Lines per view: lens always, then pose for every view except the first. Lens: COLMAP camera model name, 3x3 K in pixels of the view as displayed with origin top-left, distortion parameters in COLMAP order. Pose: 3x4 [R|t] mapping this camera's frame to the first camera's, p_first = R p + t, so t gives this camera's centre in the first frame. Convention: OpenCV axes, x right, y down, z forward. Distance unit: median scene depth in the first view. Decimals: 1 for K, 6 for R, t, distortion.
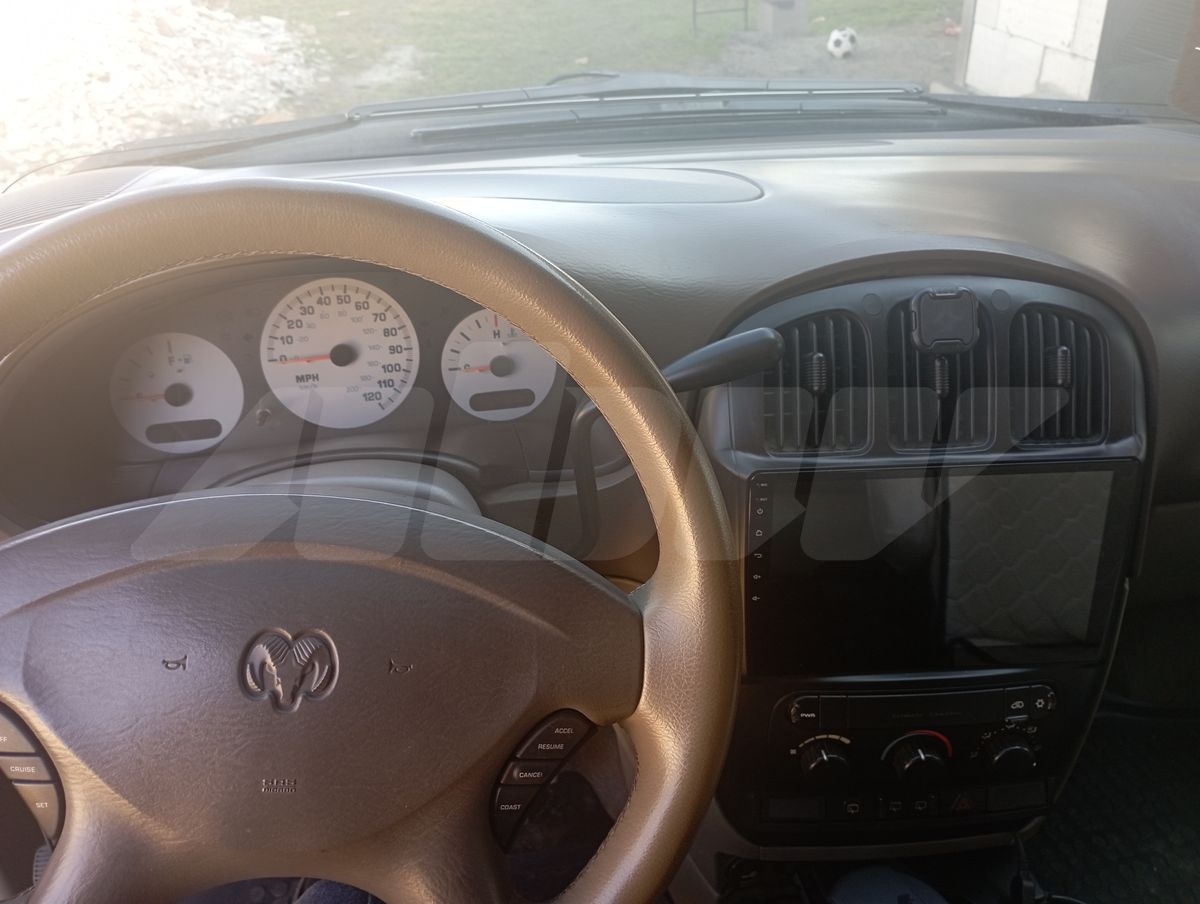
lens RADIAL K [[993.5, 0, 602.8], [0, 993.5, 475.2], [0, 0, 1]] dist [0.082695, -0.114873]
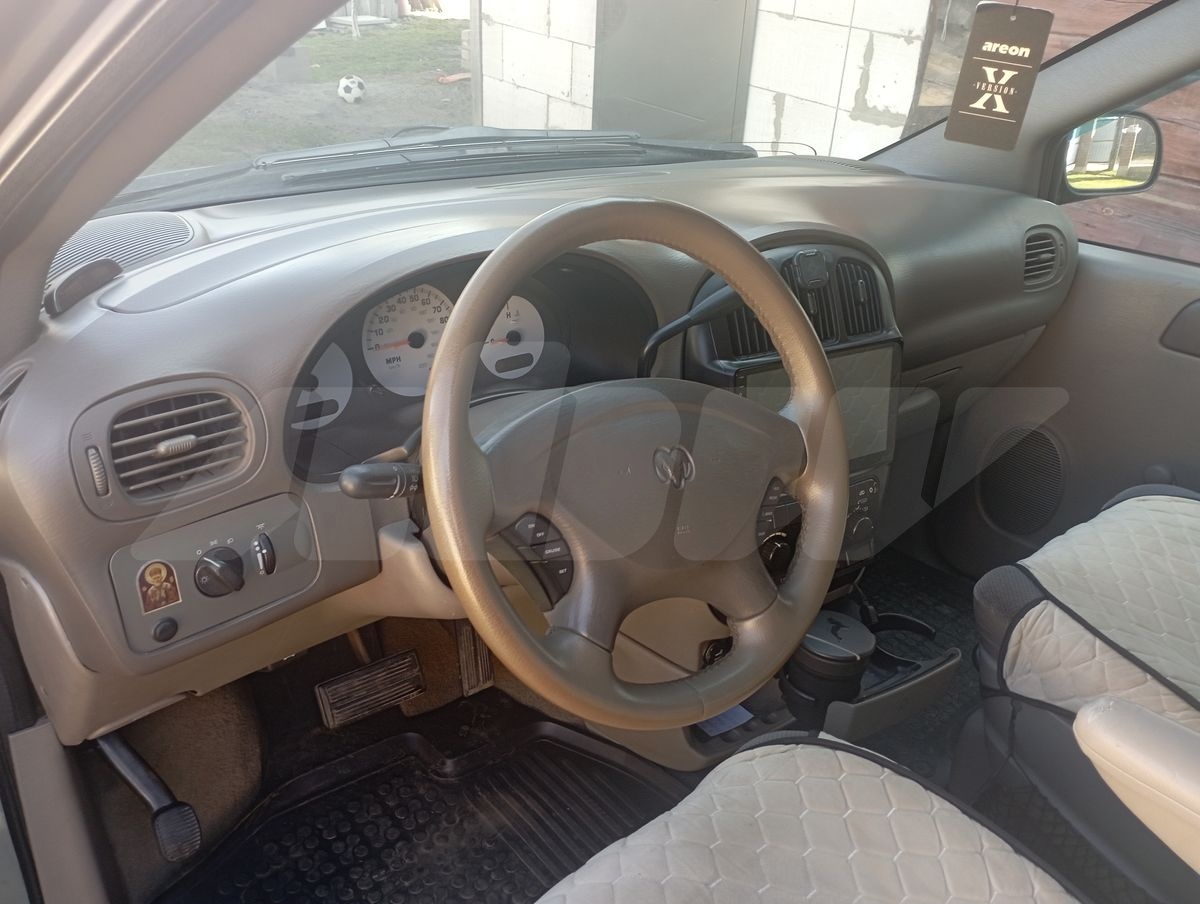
lens RADIAL K [[993.5, 0, 602.8], [0, 993.5, 475.2], [0, 0, 1]] dist [0.082695, -0.114873]
pose [[0.873436, -0.171421, 0.455769, -0.681517], [0.187516, 0.982210, 0.010067, 0.091439], [-0.449386, 0.076671, 0.890041, -0.289118]]
